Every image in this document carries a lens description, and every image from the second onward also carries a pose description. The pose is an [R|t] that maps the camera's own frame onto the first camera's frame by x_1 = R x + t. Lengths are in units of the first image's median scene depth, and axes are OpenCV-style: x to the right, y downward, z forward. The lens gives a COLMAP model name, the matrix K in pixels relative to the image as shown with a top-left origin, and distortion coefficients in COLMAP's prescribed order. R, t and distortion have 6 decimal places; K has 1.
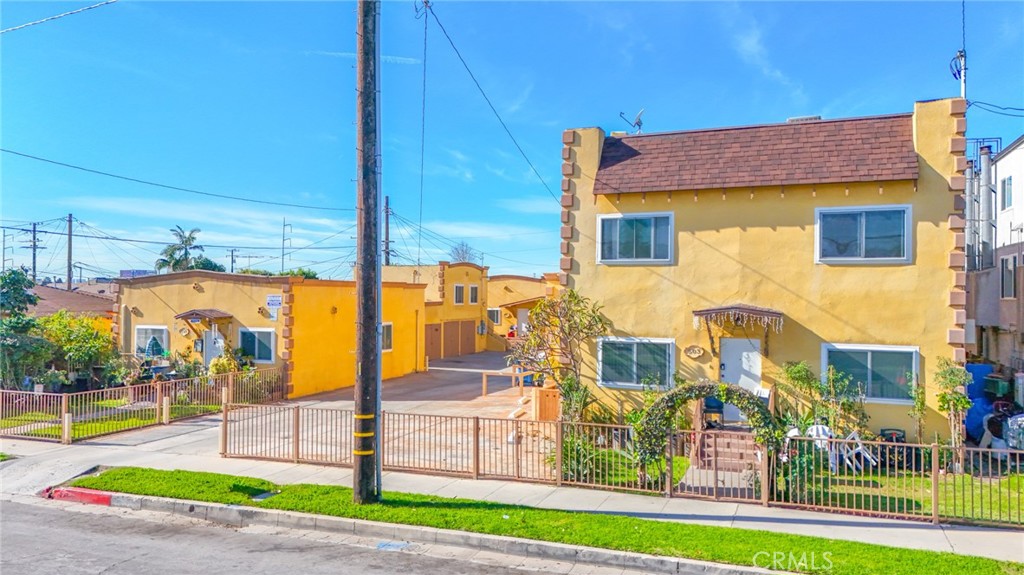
lens RADIAL K [[747.8, 0, 512.0], [0, 747.8, 287.5], [0, 0, 1]] dist [0.094890, -0.093649]
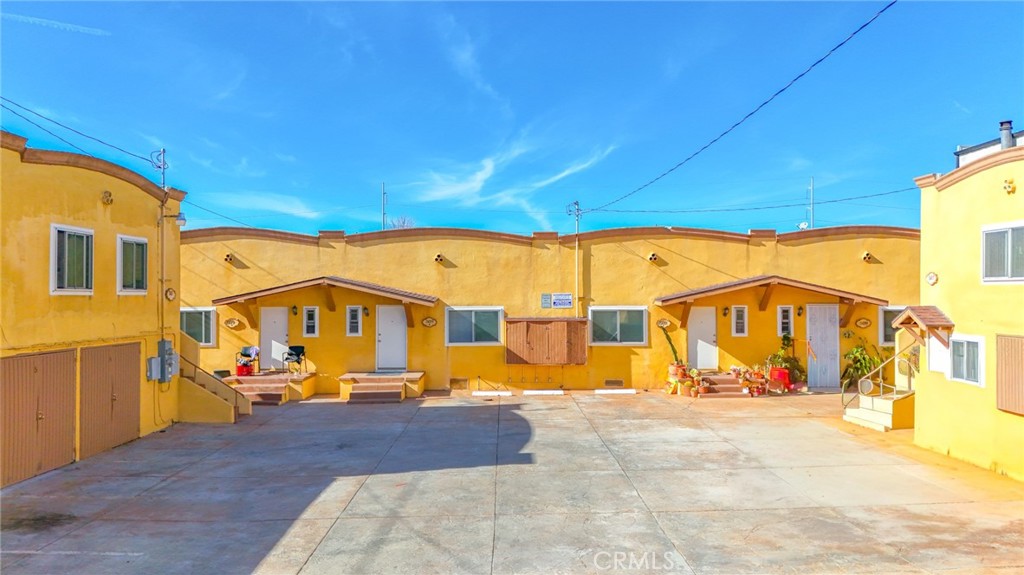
lens RADIAL K [[747.8, 0, 512.0], [0, 747.8, 287.5], [0, 0, 1]] dist [0.094890, -0.093649]
pose [[0.931521, -0.005823, 0.363641, -0.046128], [0.006368, 0.999980, -0.000298, 0.055315], [-0.363632, 0.002594, 0.931539, 1.666696]]
